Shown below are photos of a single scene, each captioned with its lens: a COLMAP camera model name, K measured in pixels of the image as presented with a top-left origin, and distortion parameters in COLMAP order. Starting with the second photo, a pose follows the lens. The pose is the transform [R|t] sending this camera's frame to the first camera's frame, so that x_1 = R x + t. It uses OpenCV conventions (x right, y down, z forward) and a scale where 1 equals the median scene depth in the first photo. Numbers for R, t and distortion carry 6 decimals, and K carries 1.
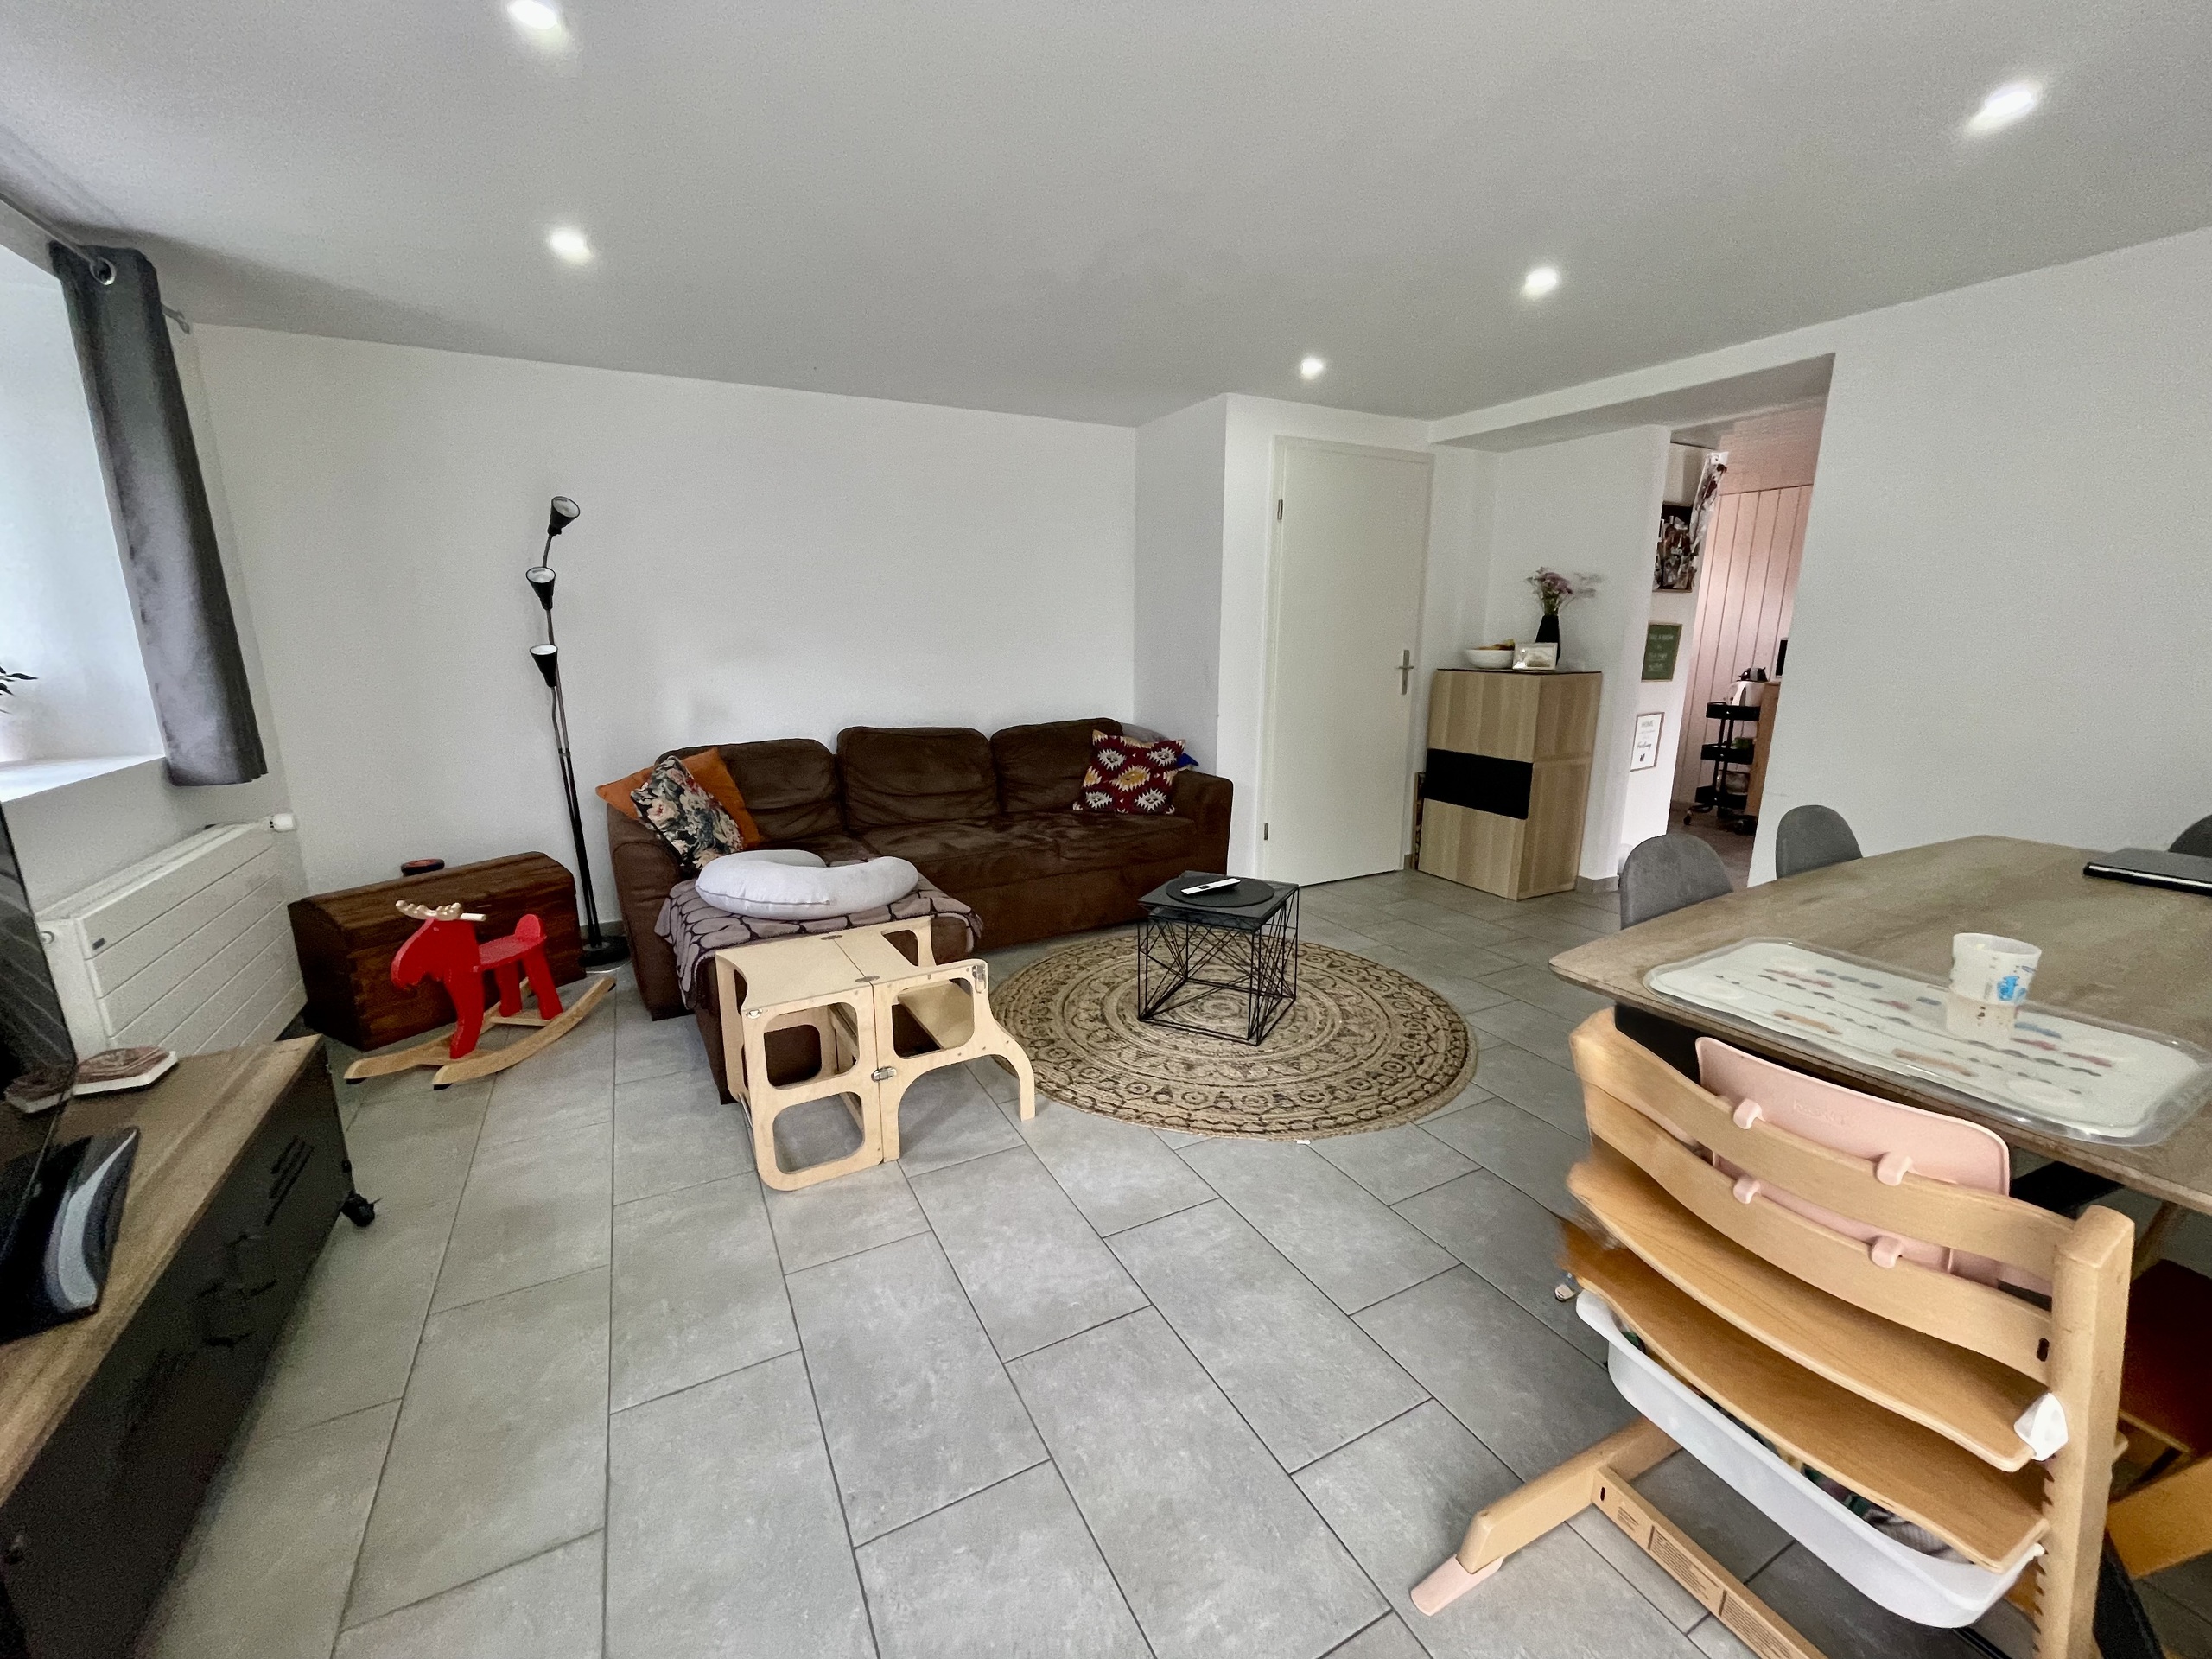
lens RADIAL K [[892.3, 0, 1106.0], [0, 892.3, 829.5], [0, 0, 1]] dist [0.000543, 0.000071]
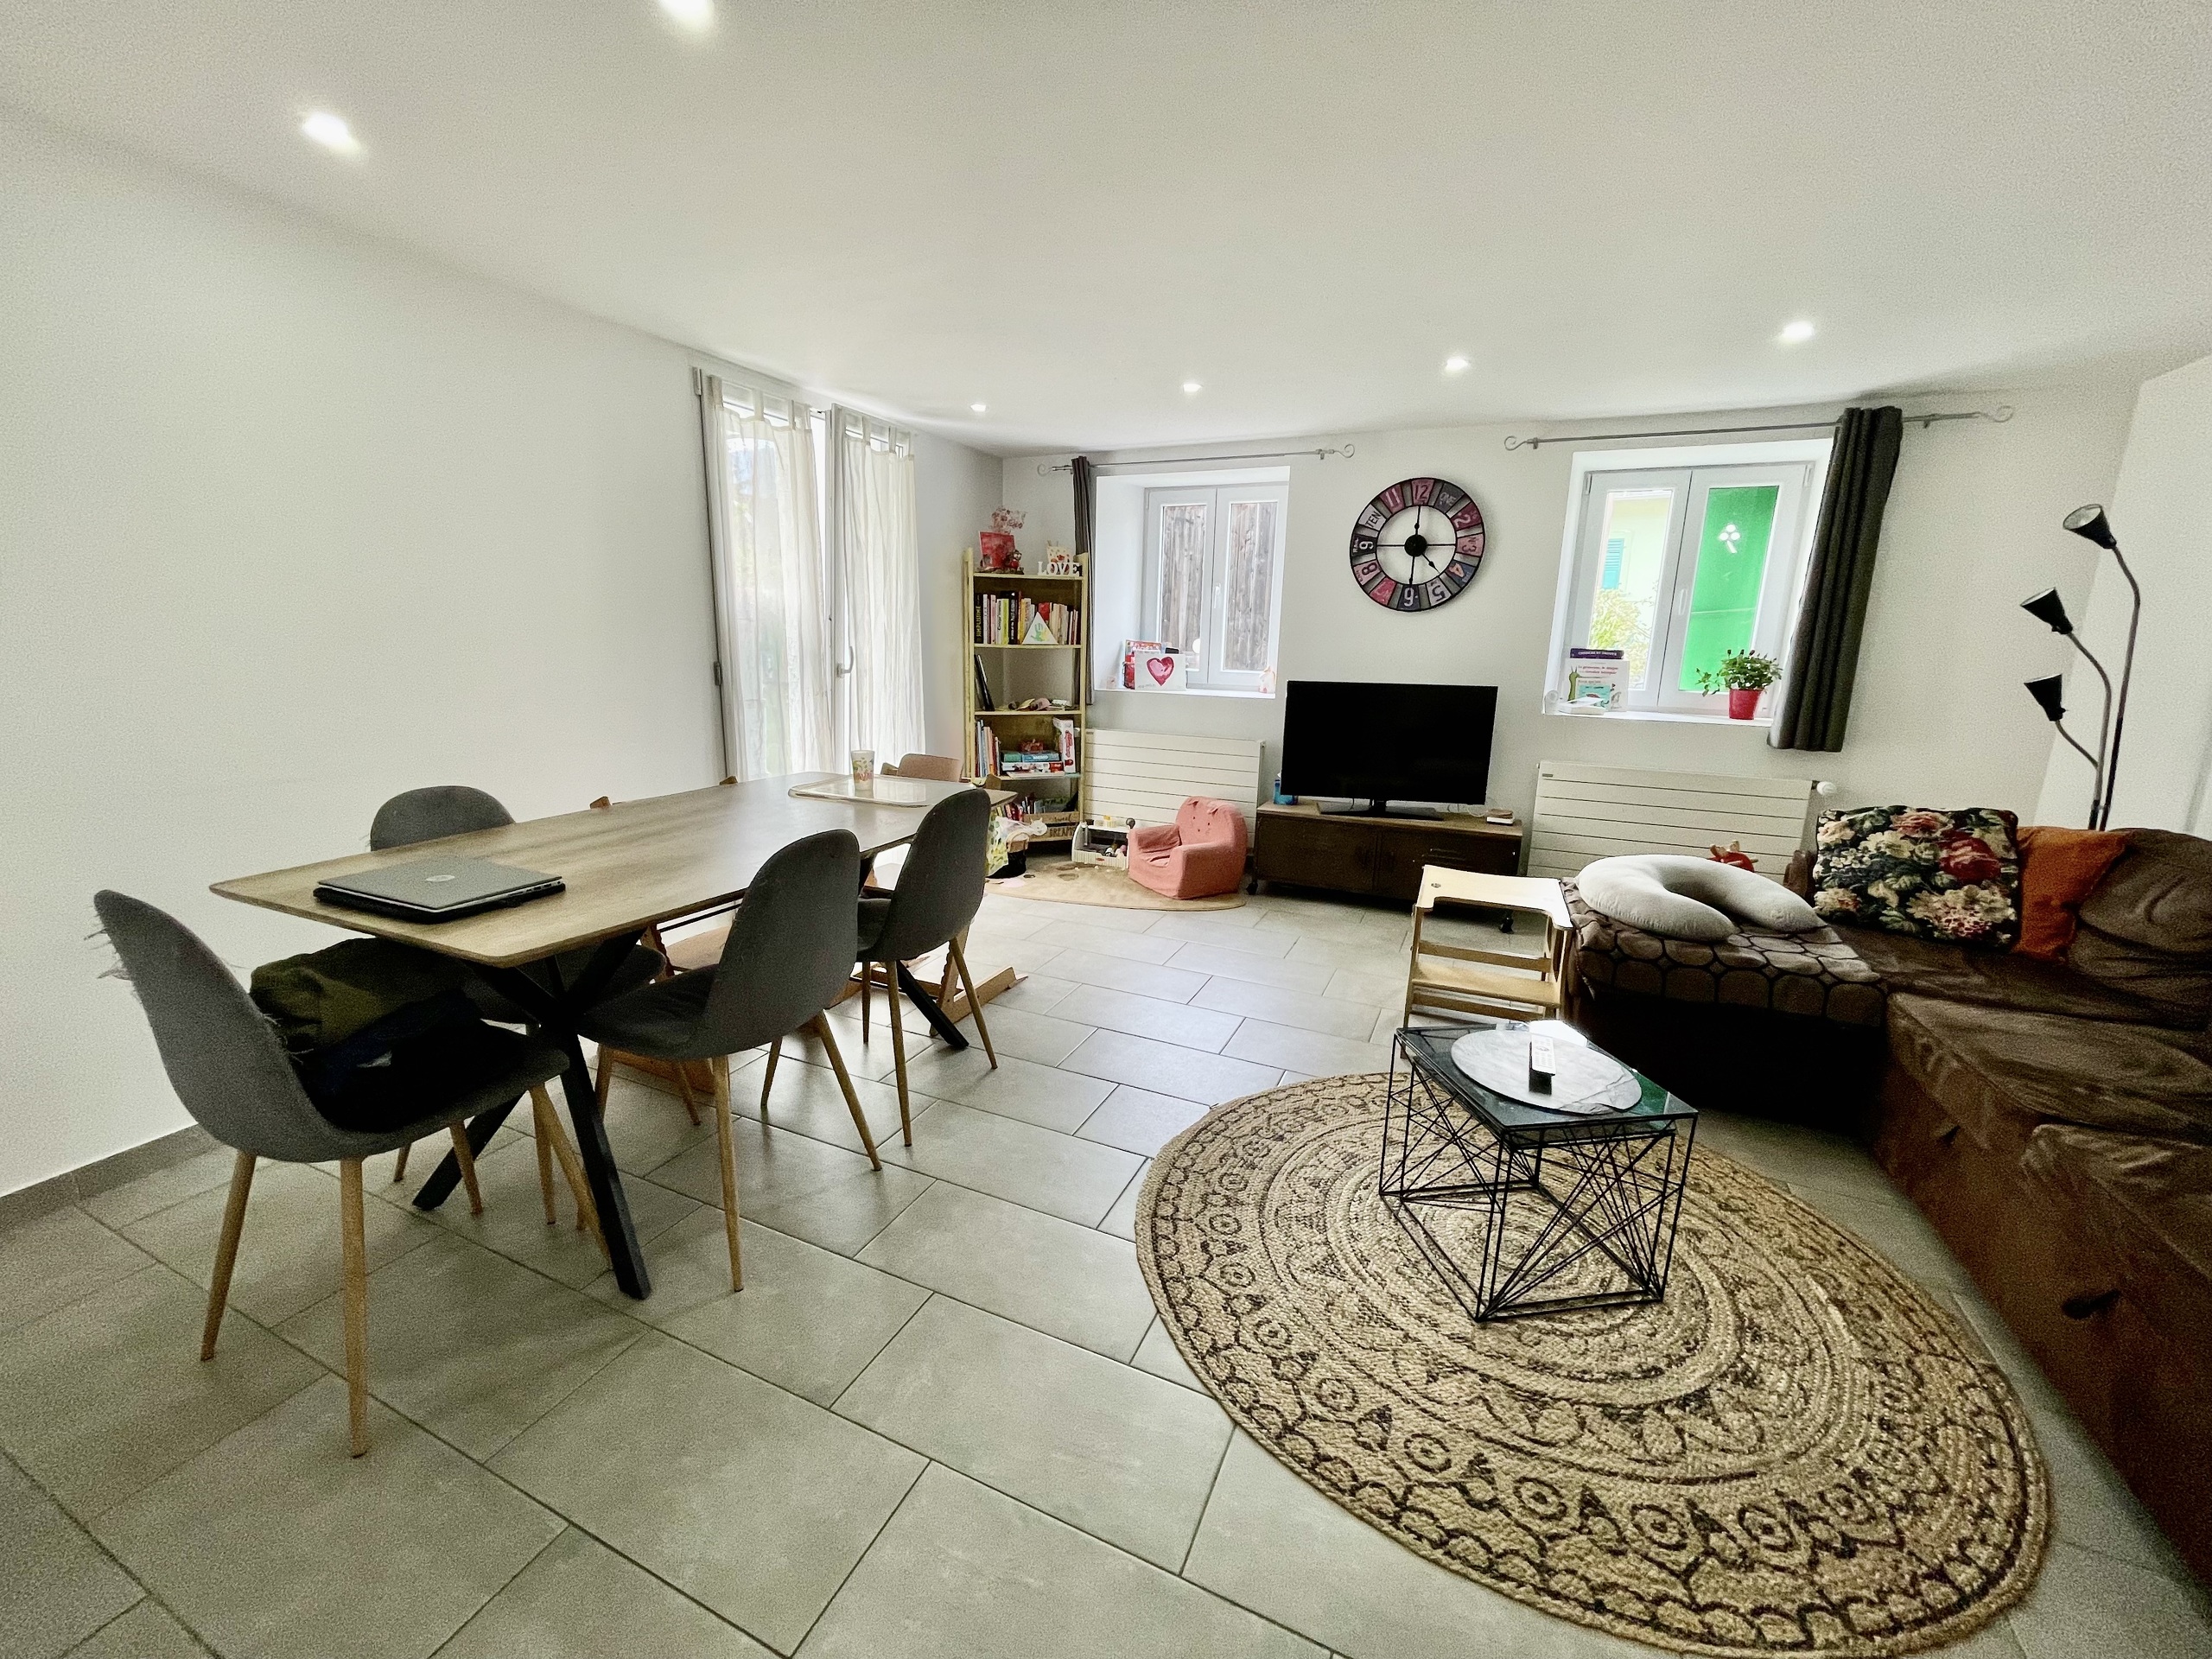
lens RADIAL K [[892.3, 0, 1106.0], [0, 892.3, 829.5], [0, 0, 1]] dist [0.000543, 0.000071]
pose [[-0.786975, 0.129504, -0.603241, 0.800951], [-0.150550, 0.907863, 0.391304, -0.317189], [0.598336, 0.398764, -0.694969, 1.303914]]
